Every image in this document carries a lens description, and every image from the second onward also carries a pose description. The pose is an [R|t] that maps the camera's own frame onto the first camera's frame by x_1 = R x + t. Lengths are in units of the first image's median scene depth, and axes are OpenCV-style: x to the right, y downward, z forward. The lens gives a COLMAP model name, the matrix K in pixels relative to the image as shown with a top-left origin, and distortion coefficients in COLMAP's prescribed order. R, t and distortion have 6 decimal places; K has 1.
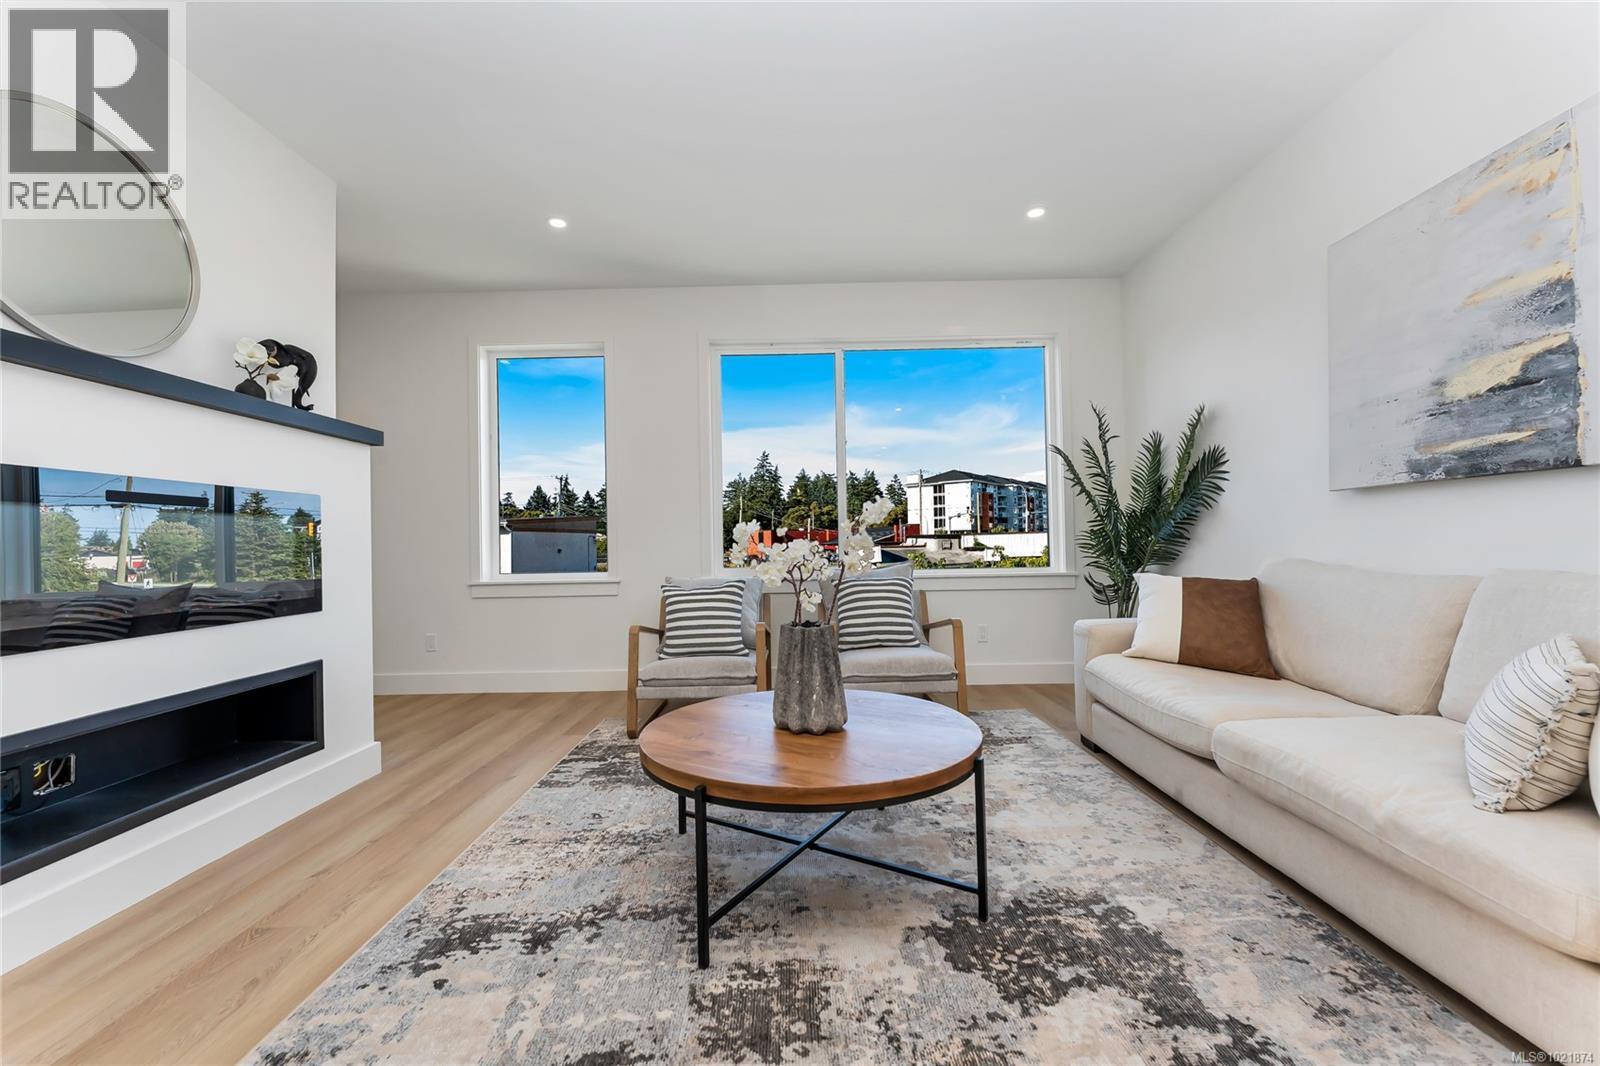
lens RADIAL K [[634.7, 0, 804.6], [0, 634.7, 533.3], [0, 0, 1]] dist [-0.003833, 0.000337]
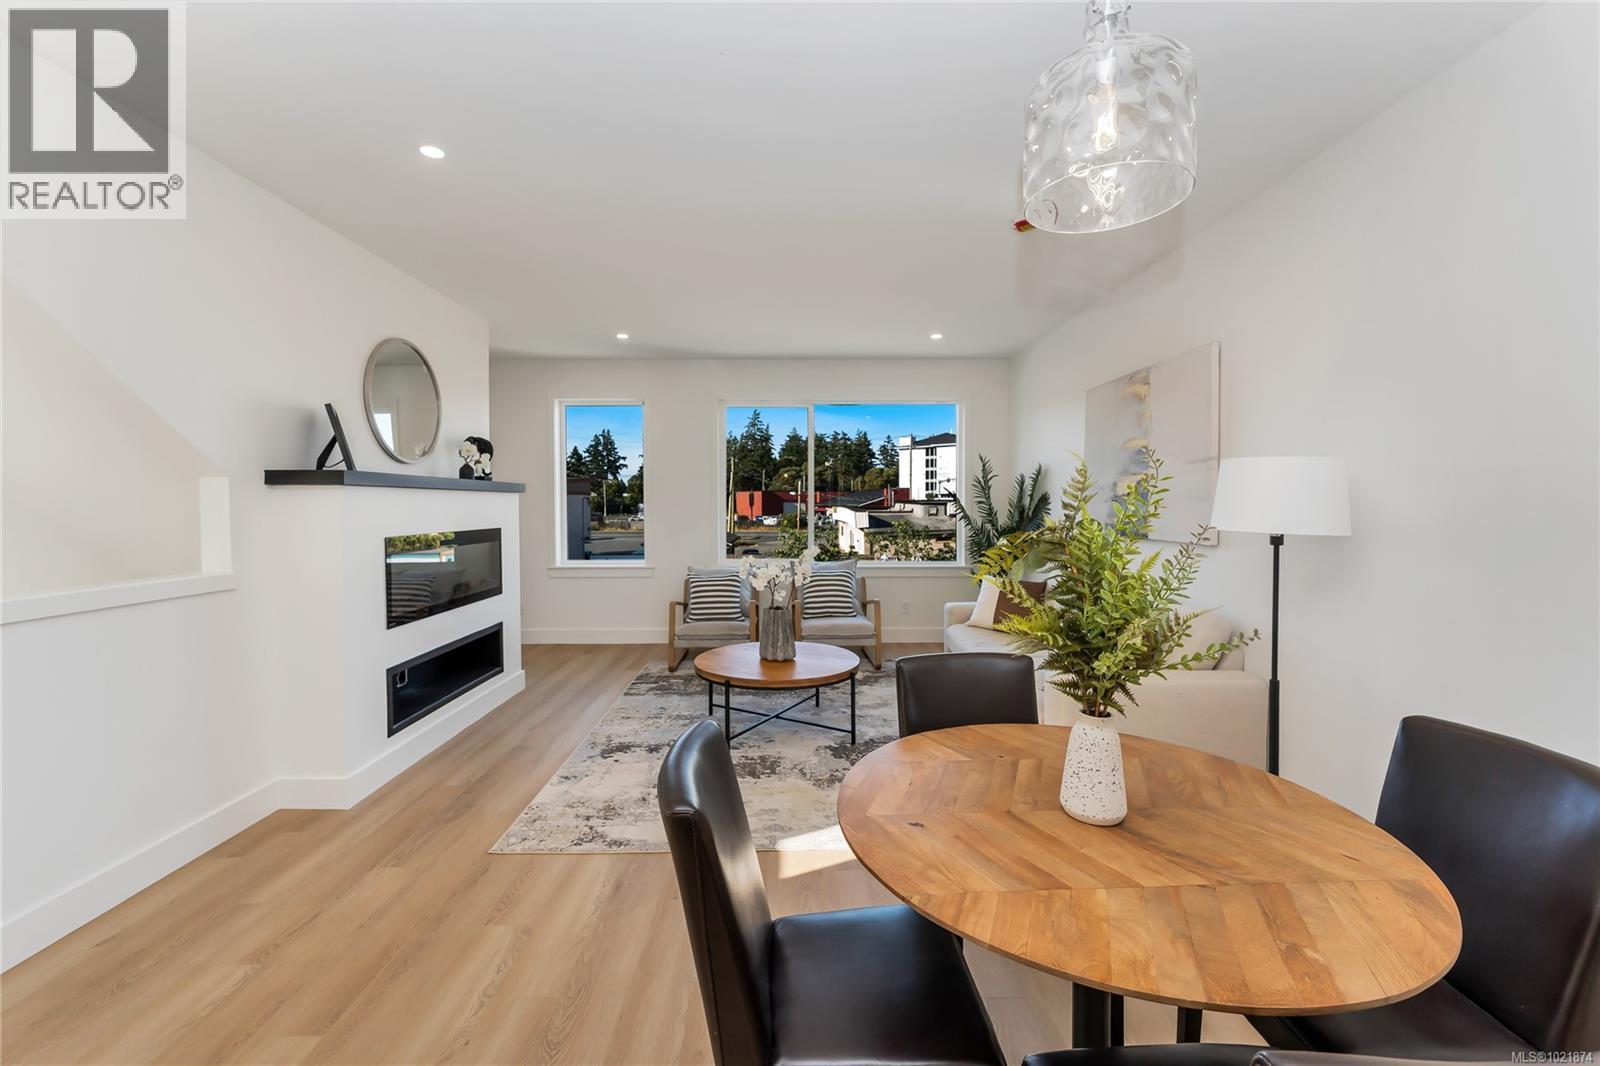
lens RADIAL K [[645.4, 0, 808.7], [0, 645.4, 507.9], [0, 0, 1]] dist [-0.005556, 0.002146]
pose [[0.999624, 0.017574, 0.021069, 0.047526], [-0.018053, 0.999579, 0.022733, -0.189121], [-0.020660, -0.023105, 0.999520, -0.881861]]
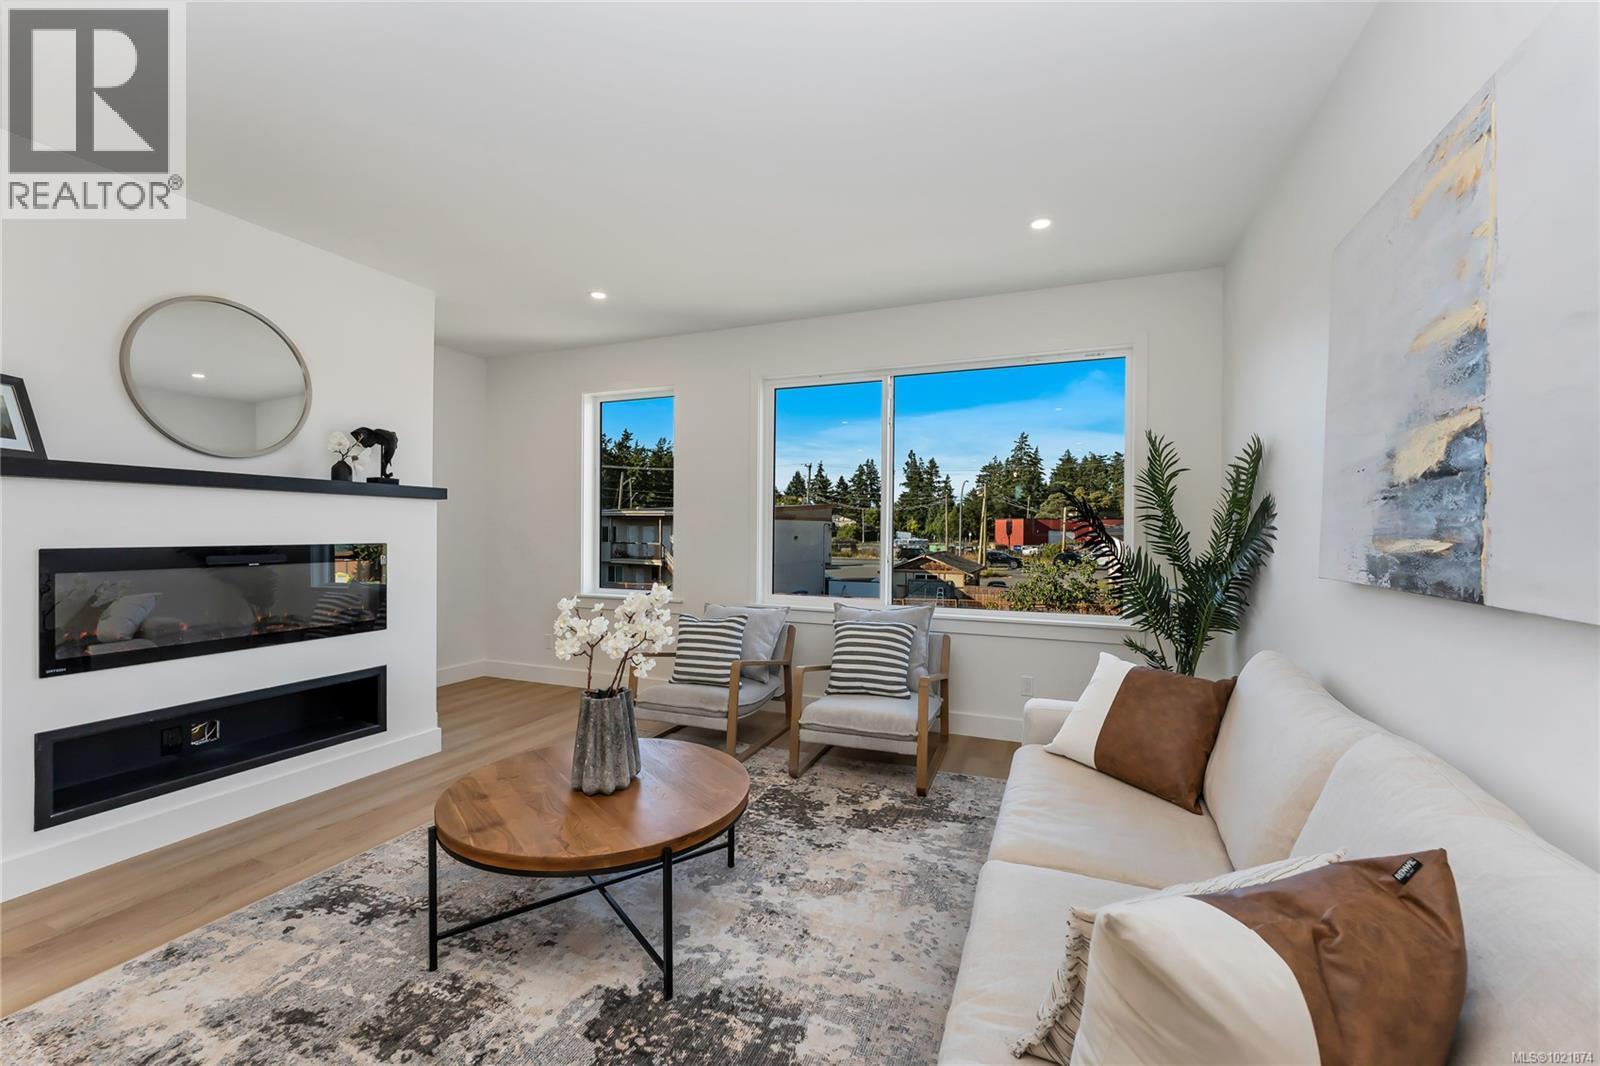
lens RADIAL K [[645.4, 0, 808.5], [0, 645.4, 531.6], [0, 0, 1]] dist [-0.005556, 0.002146]
pose [[0.927004, 0.026475, -0.374116, 0.644730], [-0.018900, 0.999536, 0.023904, -0.150987], [0.374575, -0.015089, 0.927074, 0.068415]]
